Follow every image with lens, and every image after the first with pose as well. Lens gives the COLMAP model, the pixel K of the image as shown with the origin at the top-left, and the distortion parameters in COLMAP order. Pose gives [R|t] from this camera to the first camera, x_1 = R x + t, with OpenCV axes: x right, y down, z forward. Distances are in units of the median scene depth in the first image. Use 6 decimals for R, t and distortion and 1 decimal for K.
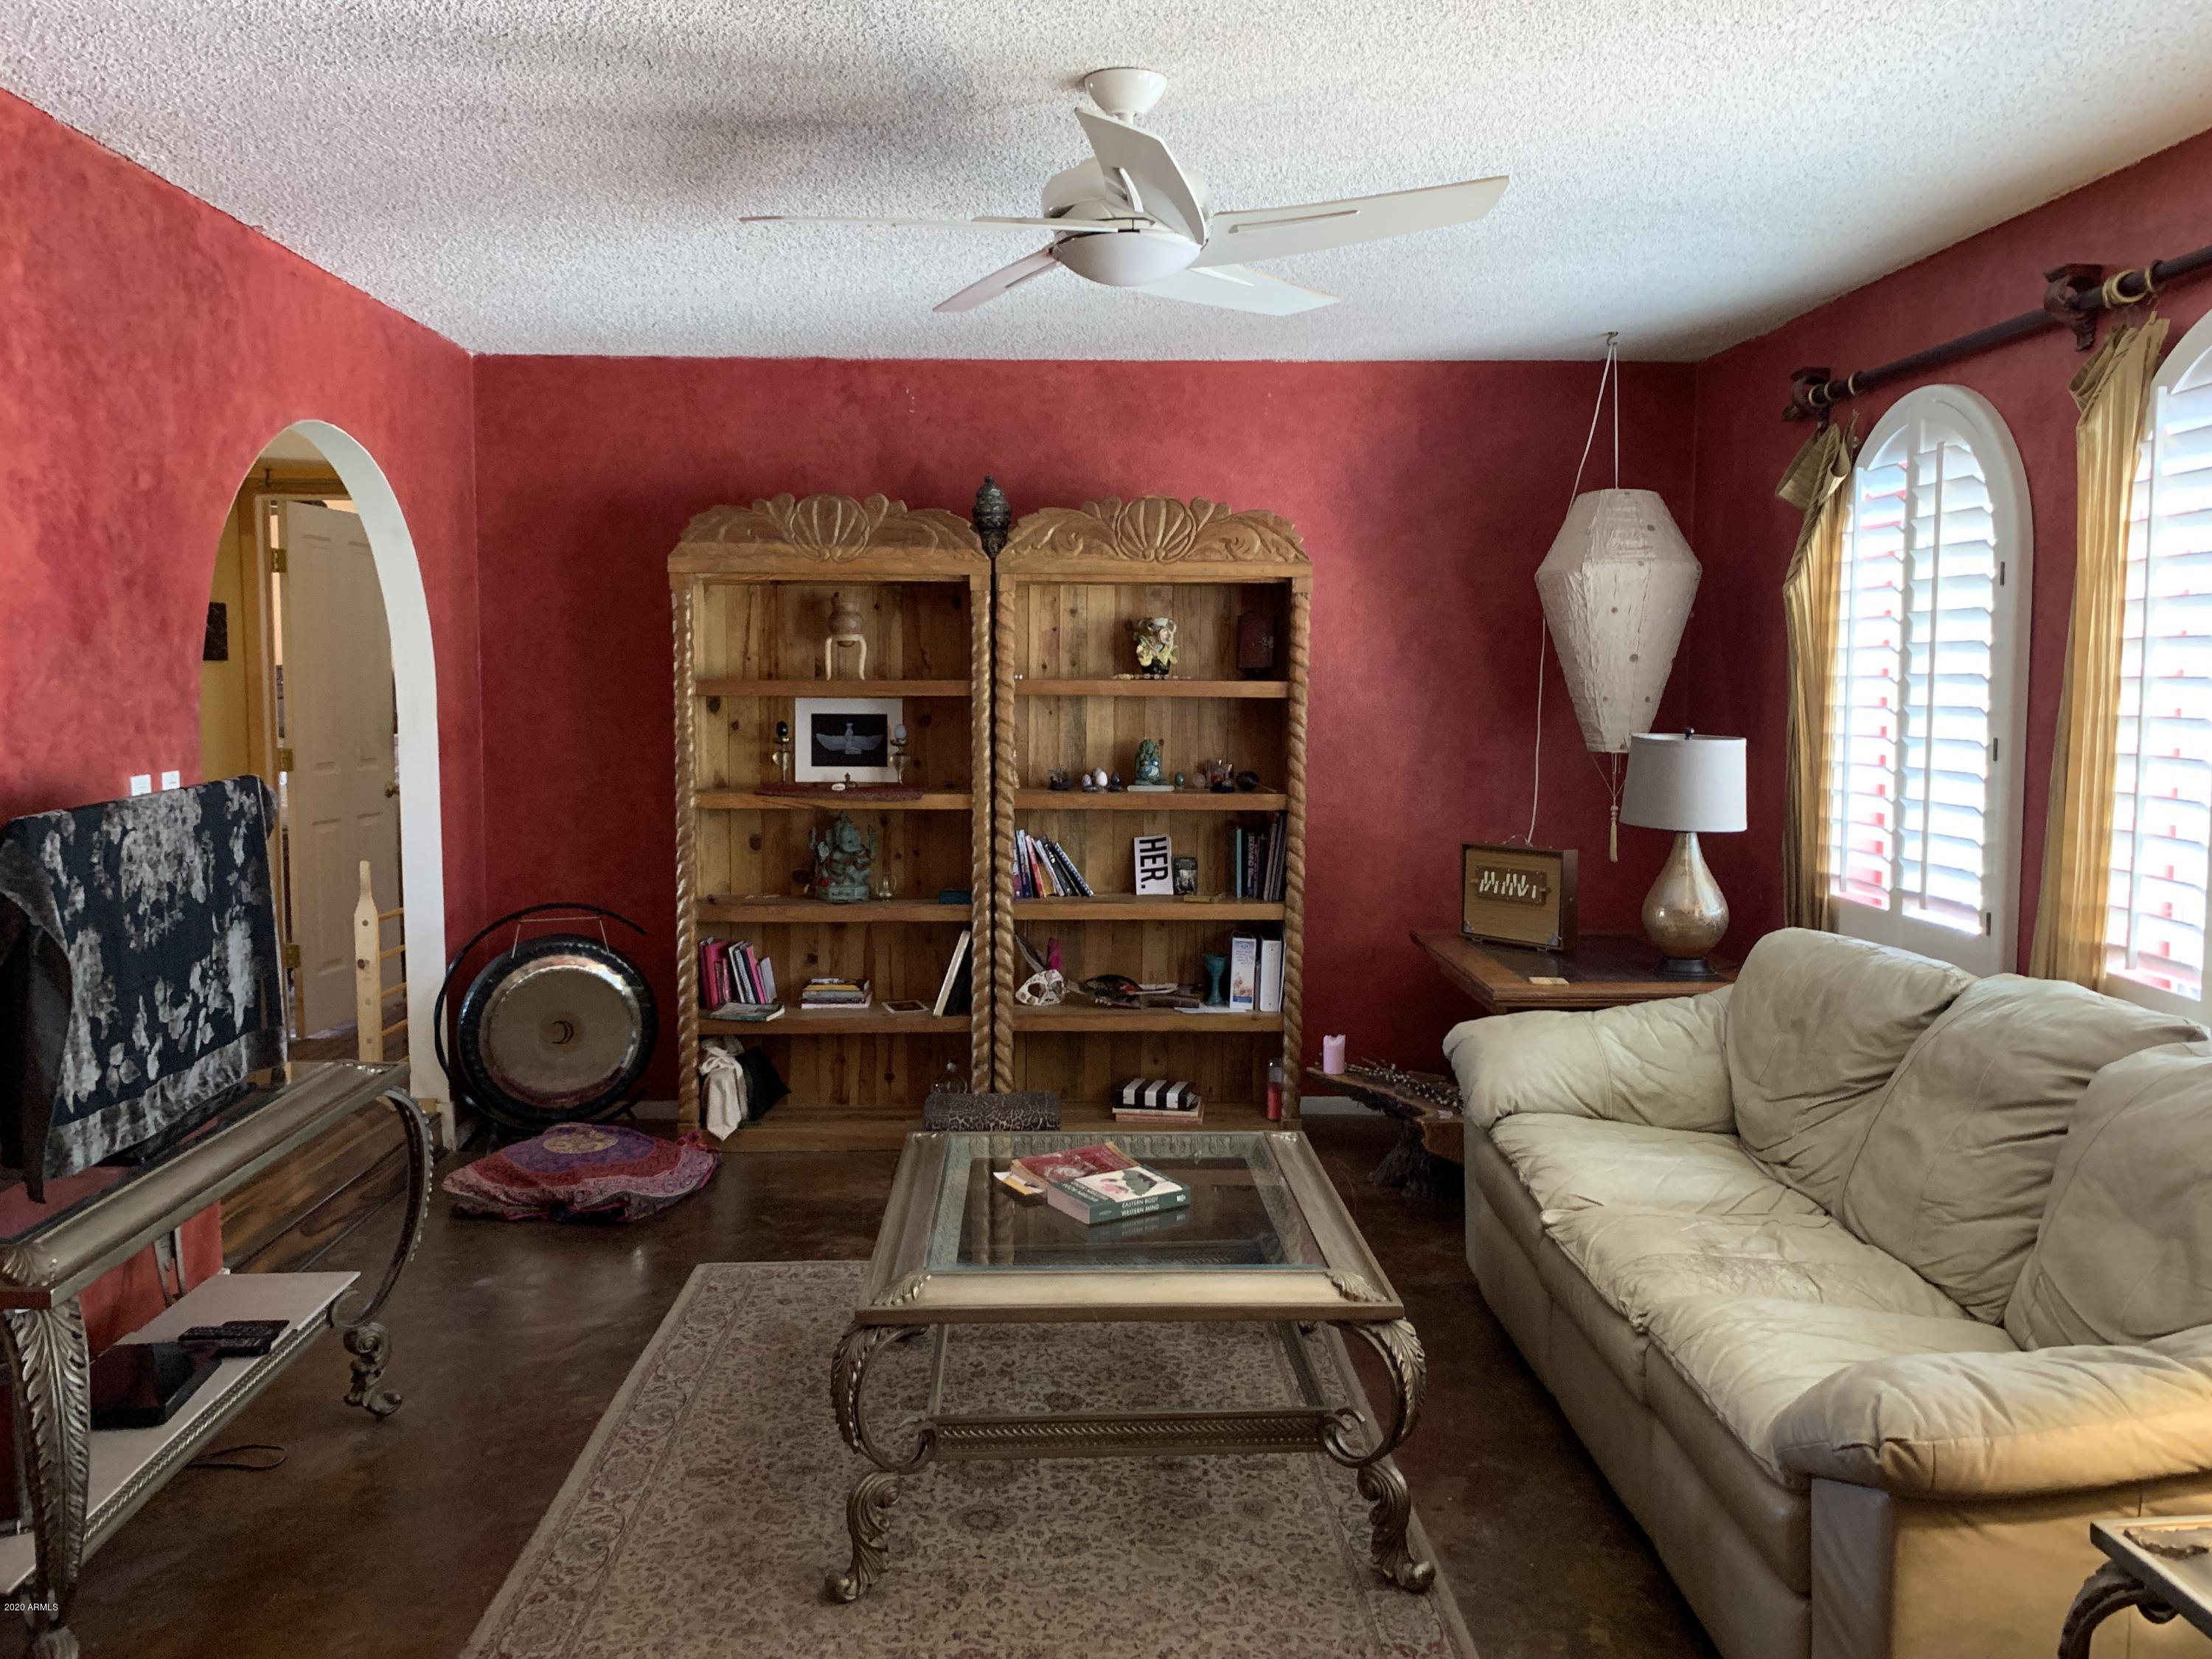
lens RADIAL K [[1689.0, 0, 1106.4], [0, 1689.0, 817.4], [0, 0, 1]] dist [-0.007545, -0.001910]
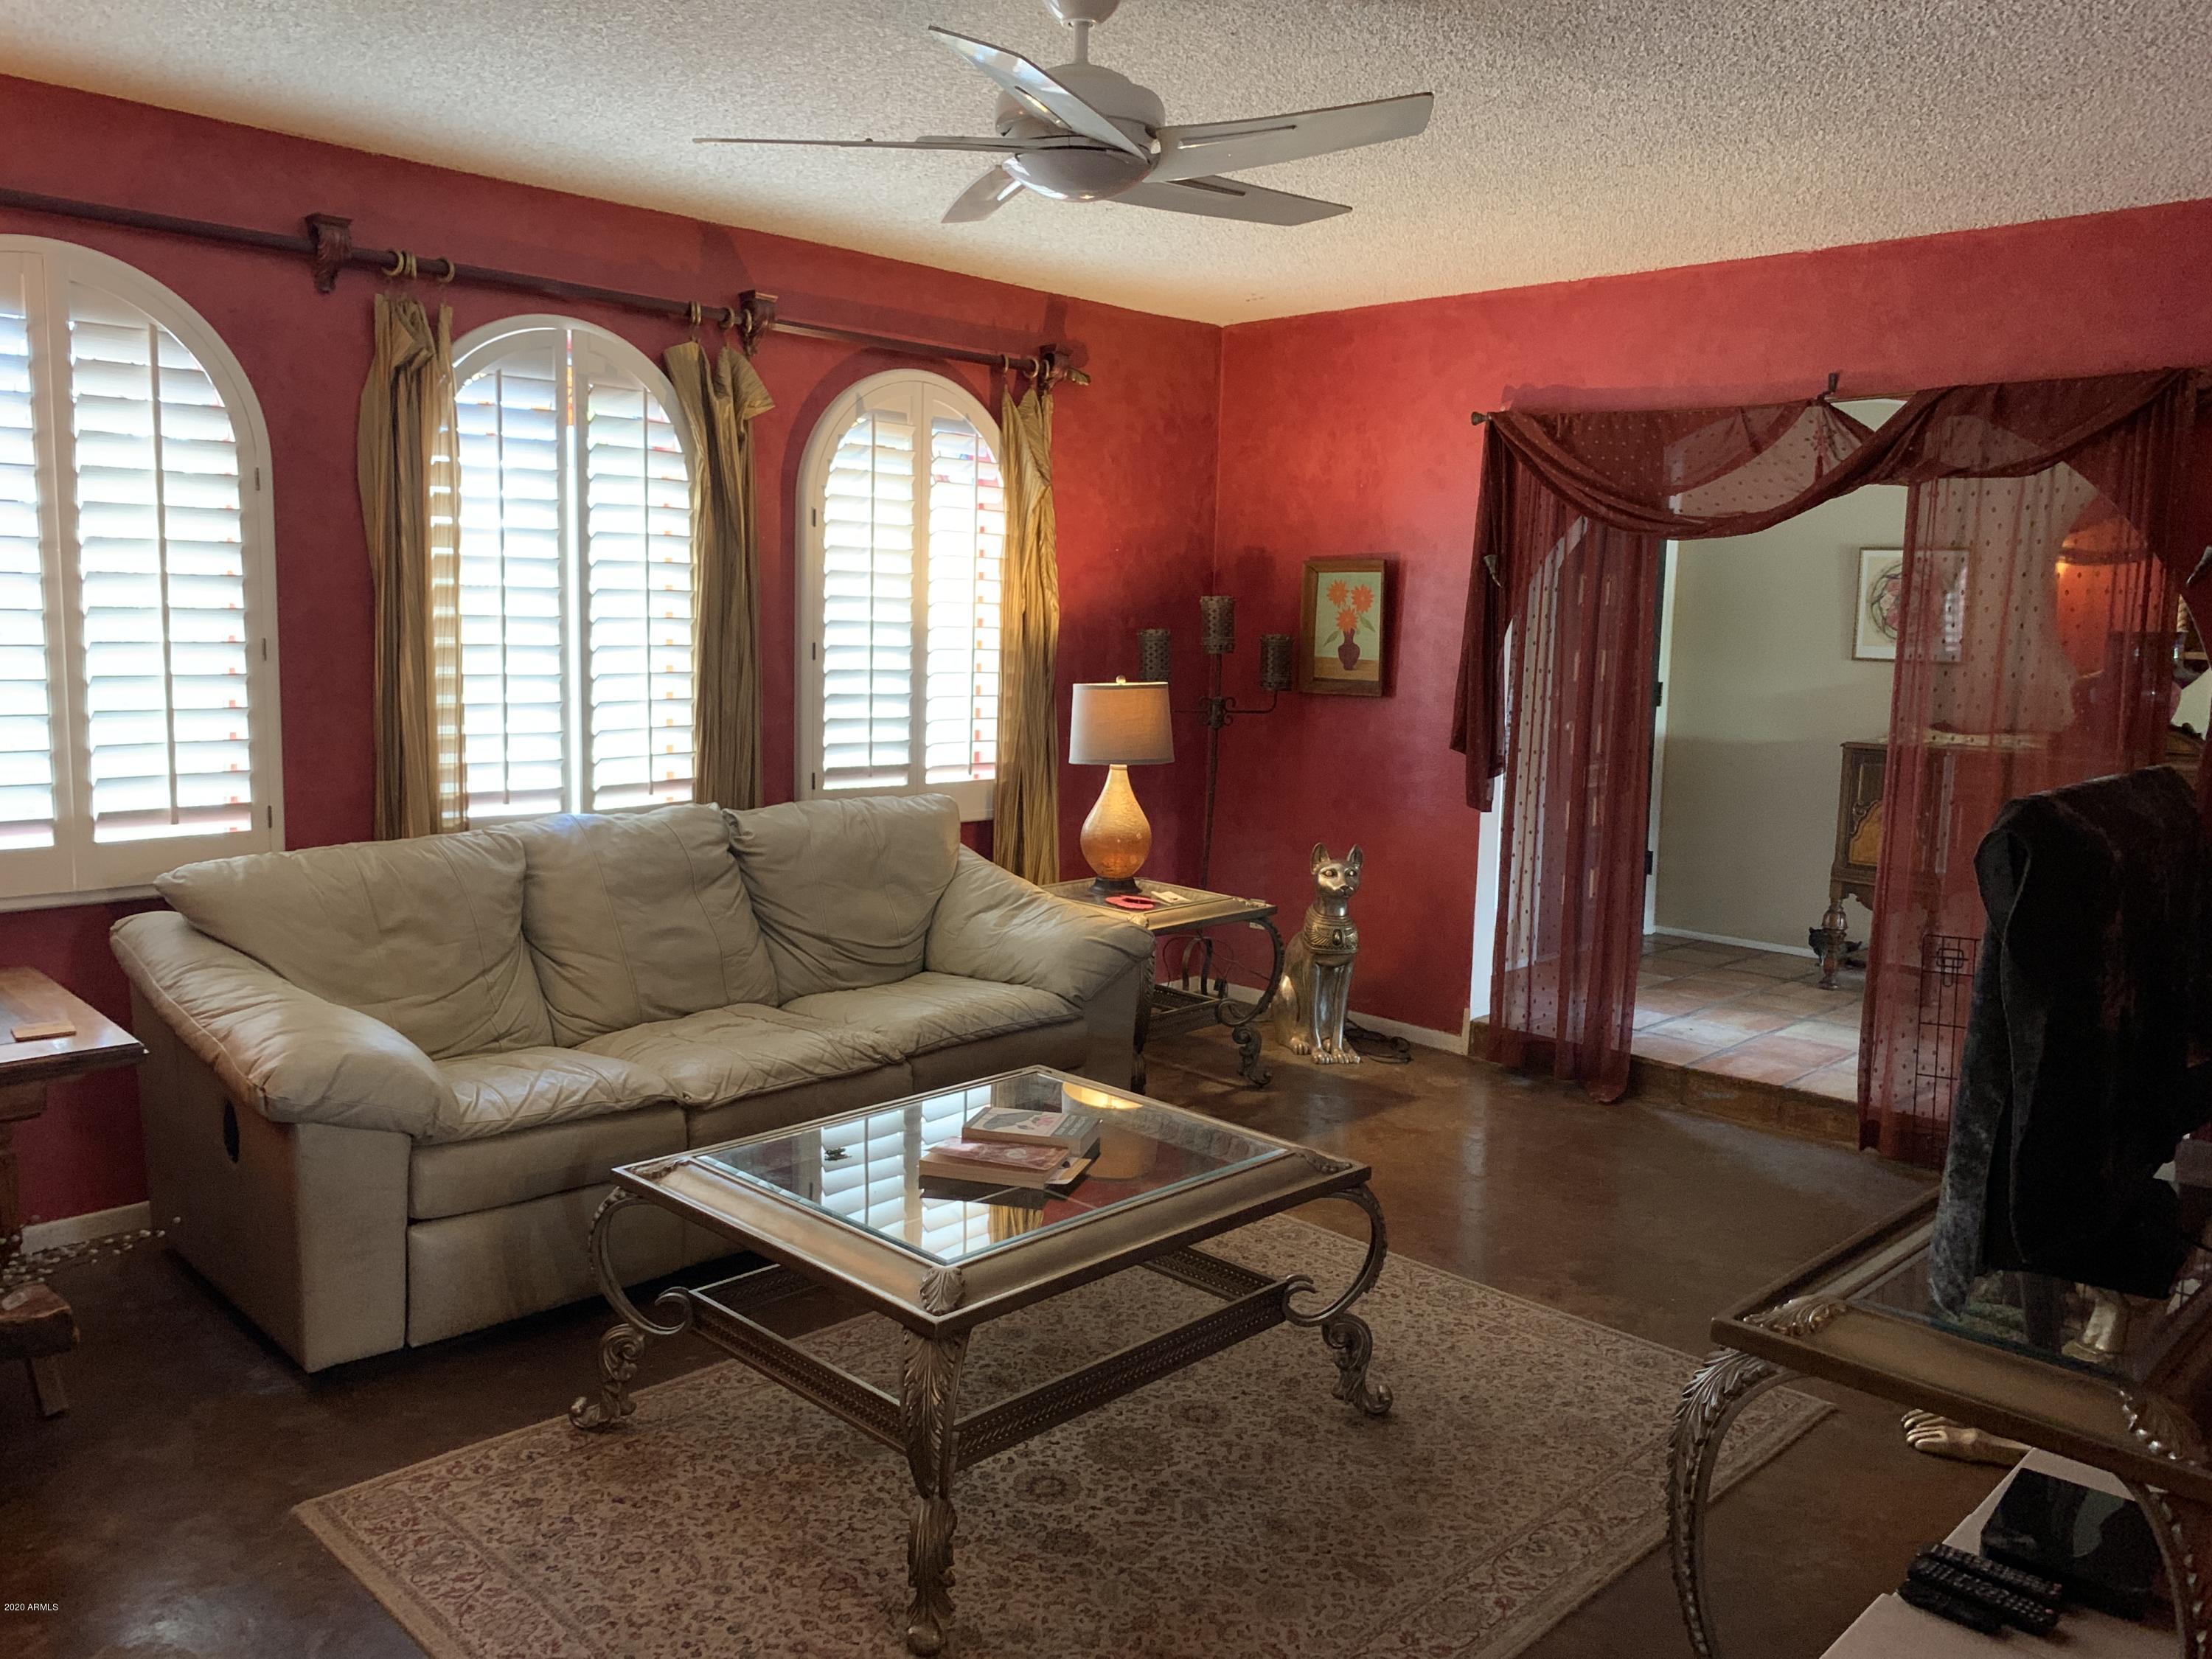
lens RADIAL K [[1689.0, 0, 1103.4], [0, 1689.0, 831.8], [0, 0, 1]] dist [-0.007545, -0.001910]
pose [[-0.682607, -0.116948, 0.721367, -0.704843], [0.037958, 0.980106, 0.194813, -0.133544], [-0.729799, 0.160363, -0.664588, 1.596211]]
